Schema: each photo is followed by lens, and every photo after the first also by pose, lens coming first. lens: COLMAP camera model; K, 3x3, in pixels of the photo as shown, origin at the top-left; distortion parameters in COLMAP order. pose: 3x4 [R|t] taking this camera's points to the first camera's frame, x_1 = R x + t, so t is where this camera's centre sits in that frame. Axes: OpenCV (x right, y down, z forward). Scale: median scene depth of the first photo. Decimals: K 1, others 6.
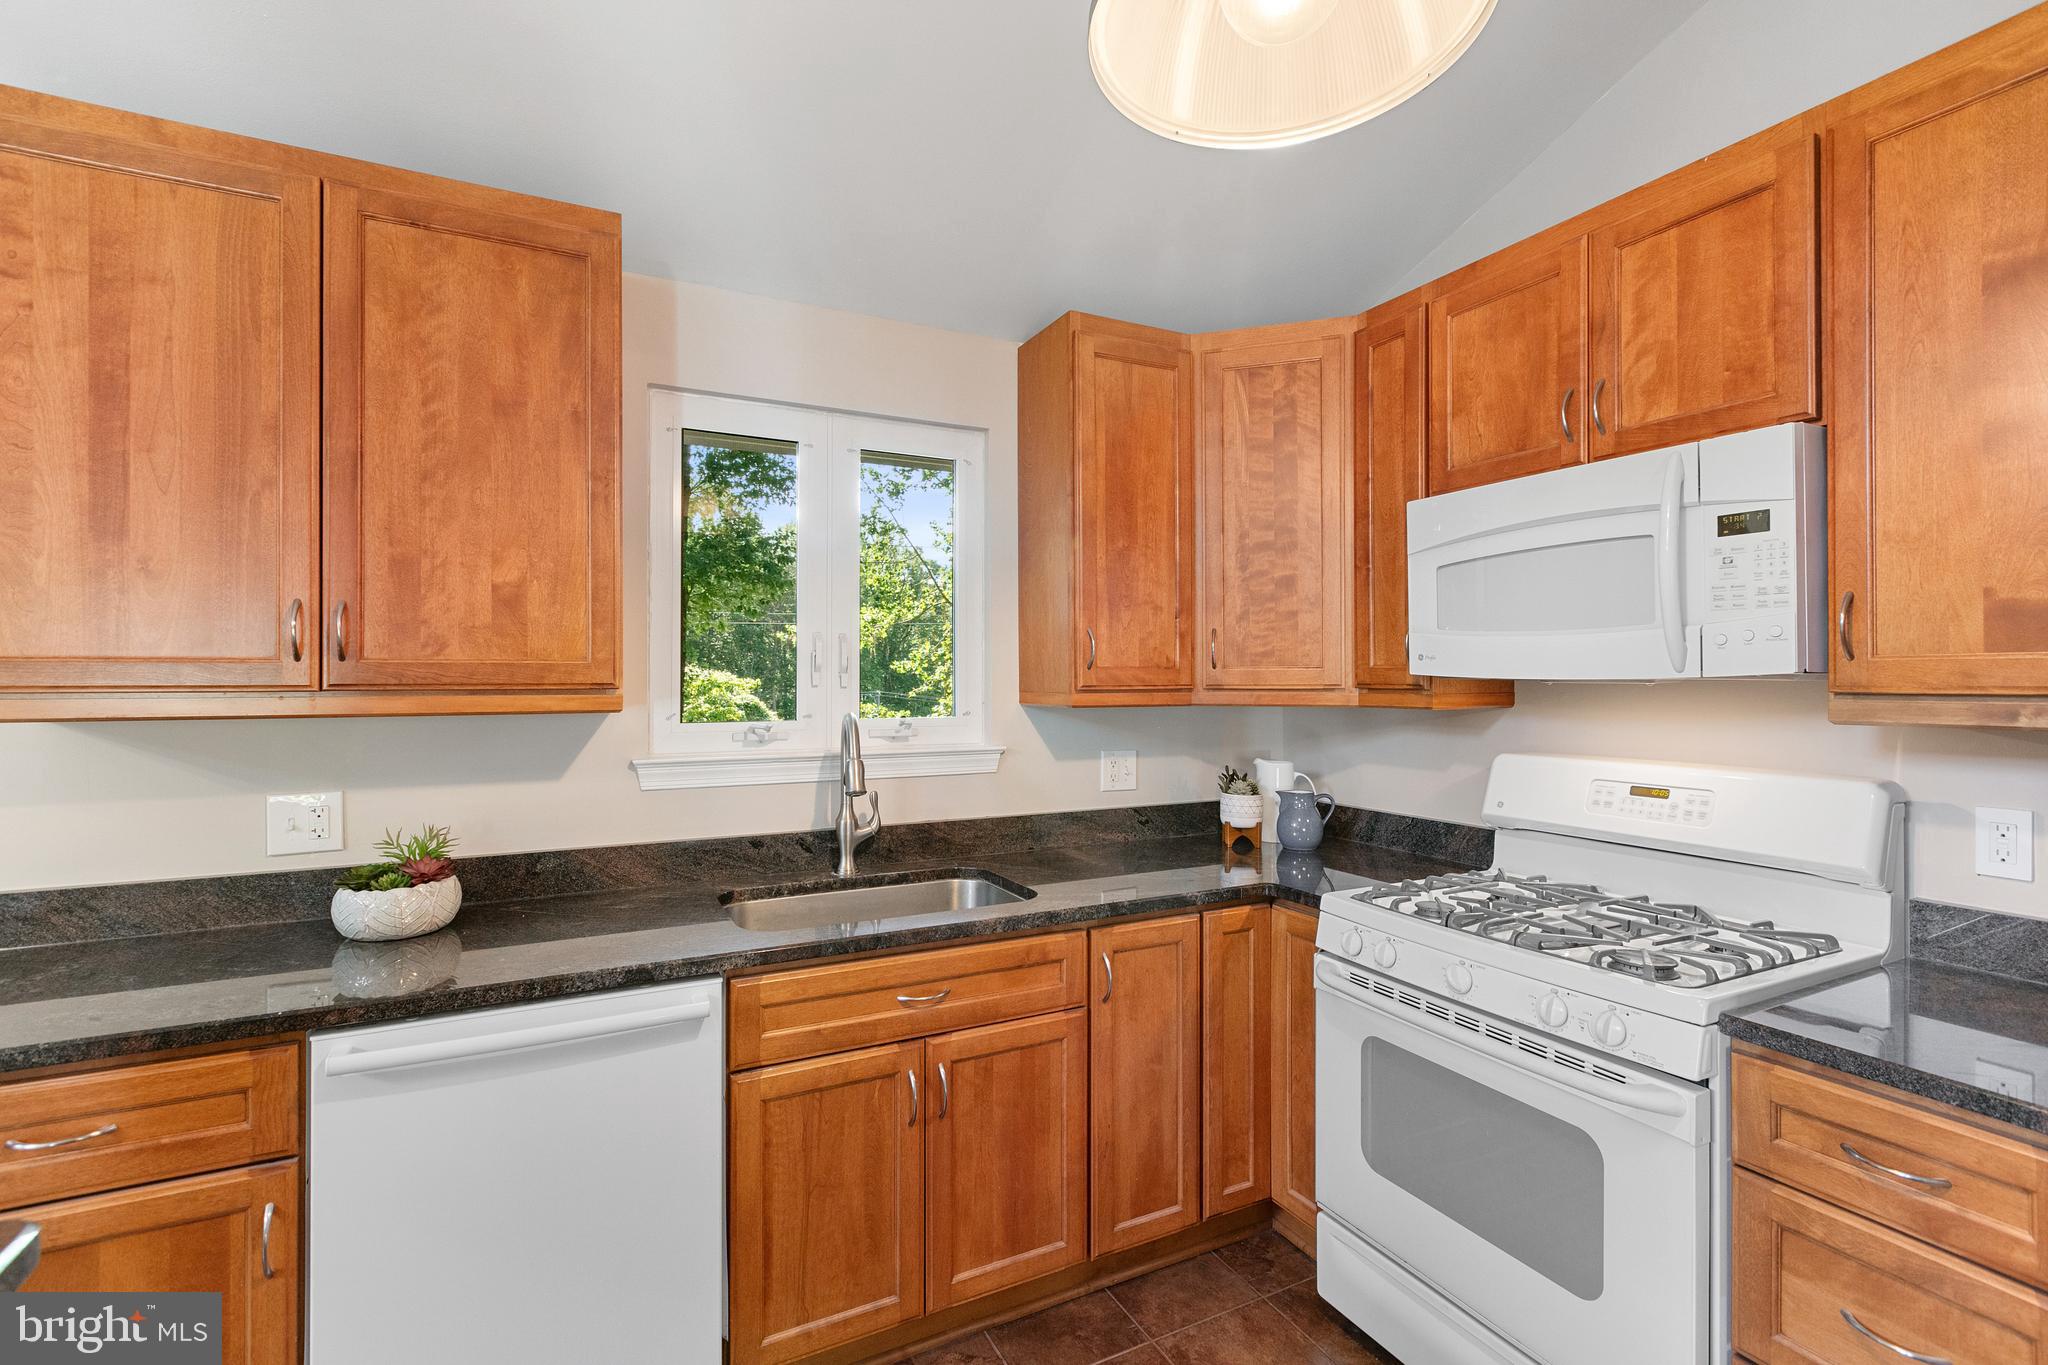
lens RADIAL K [[922.6, 0, 1022.0], [0, 922.6, 675.5], [0, 0, 1]] dist [0.008688, -0.002250]
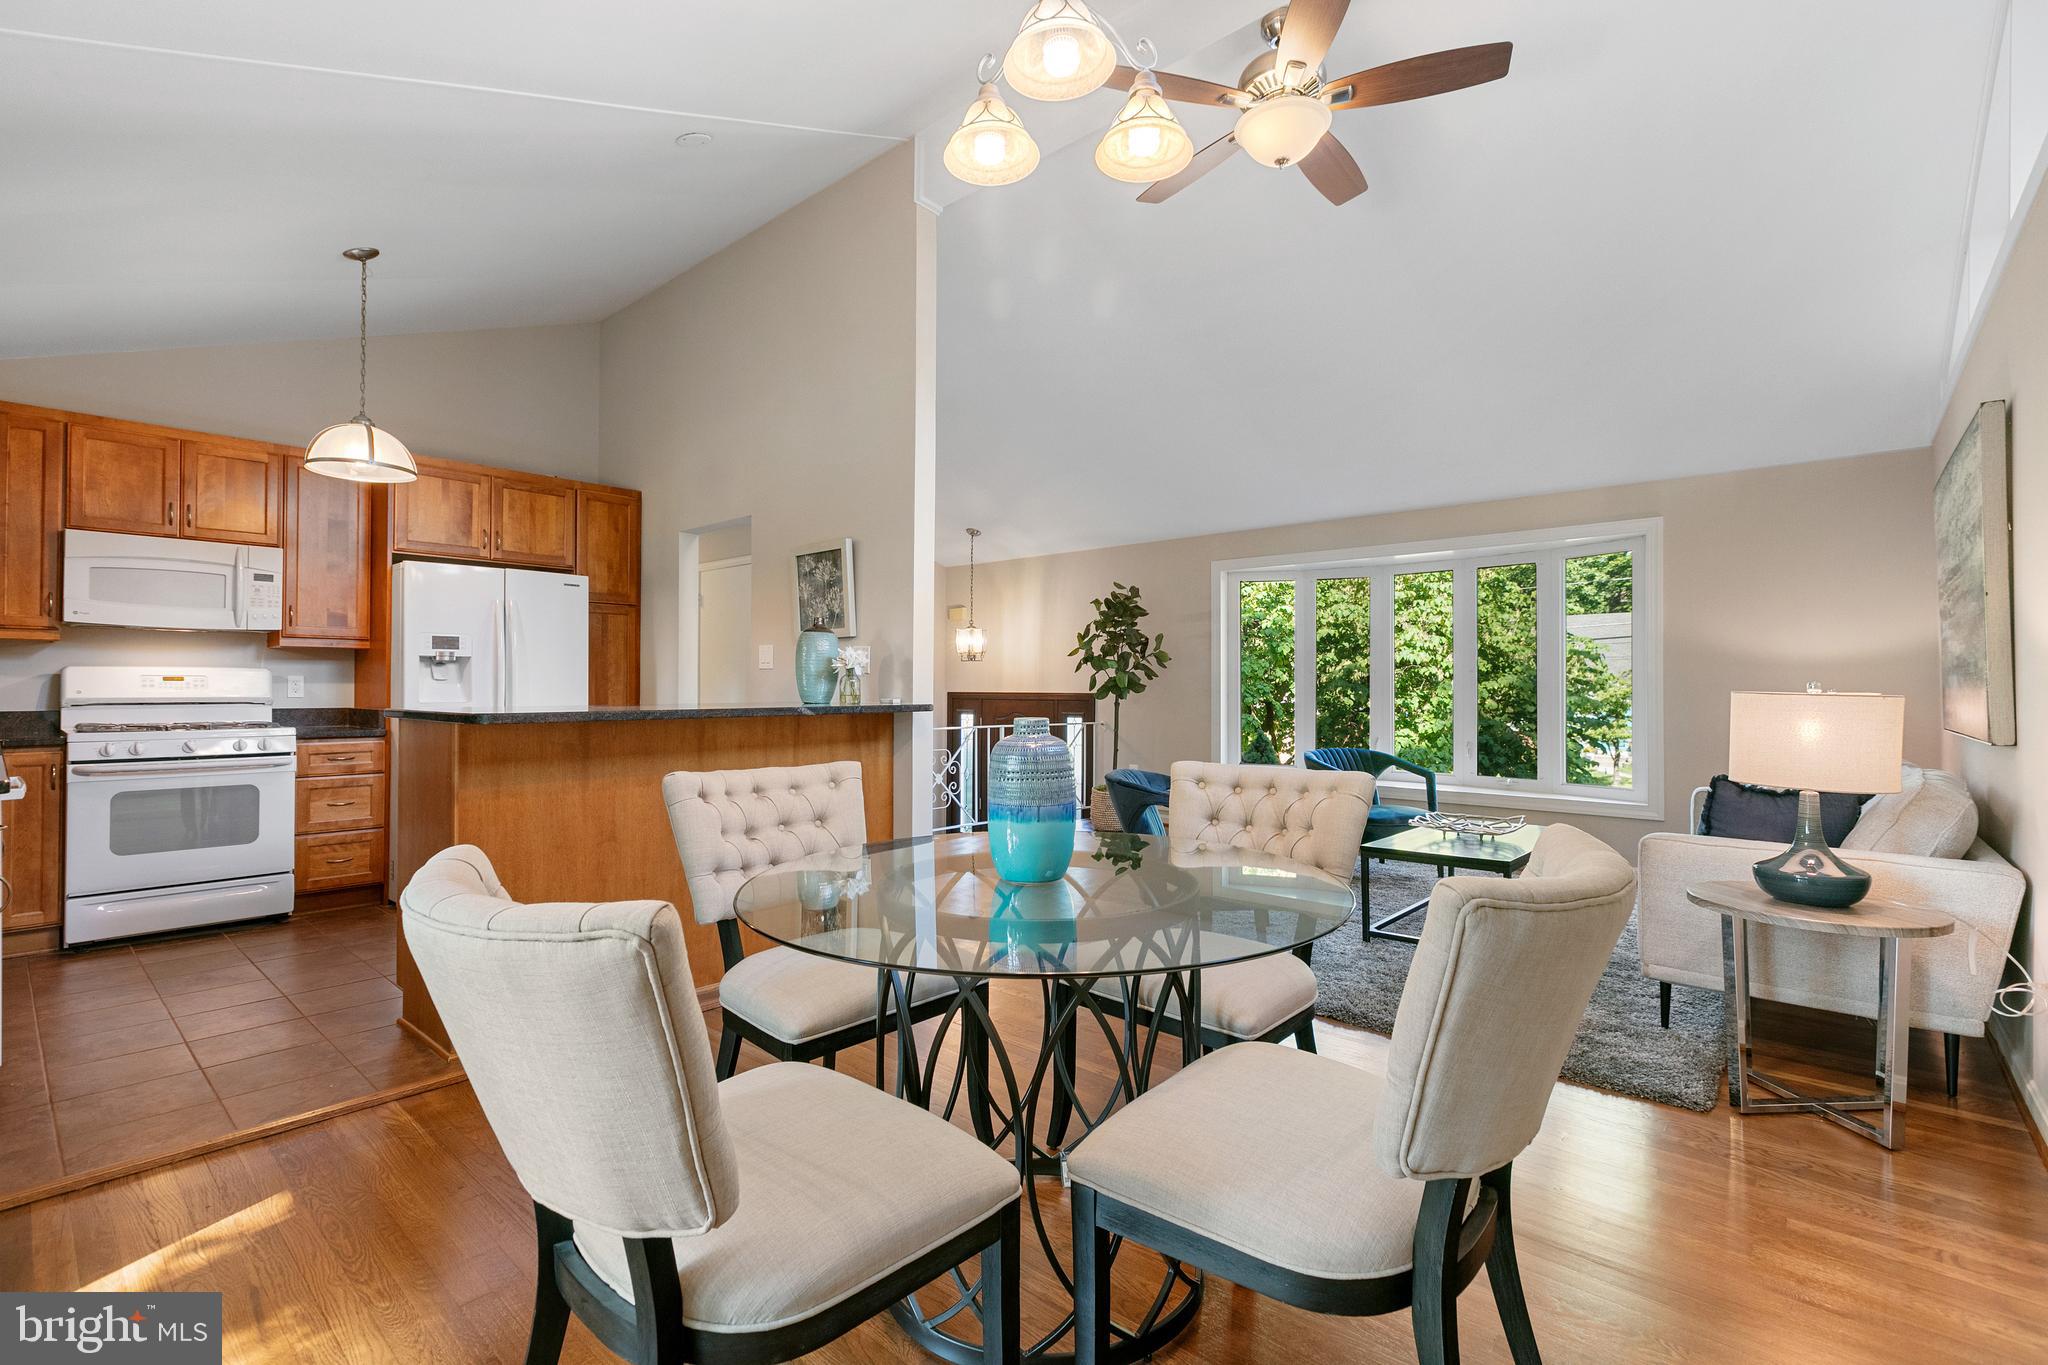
lens RADIAL K [[922.6, 0, 1019.8], [0, 922.6, 676.5], [0, 0, 1]] dist [0.008688, -0.002250]
pose [[-0.362677, 0.009985, 0.931861, -2.352318], [-0.005104, 0.999906, -0.012700, 0.144793], [-0.931901, -0.009362, -0.362593, -0.139779]]
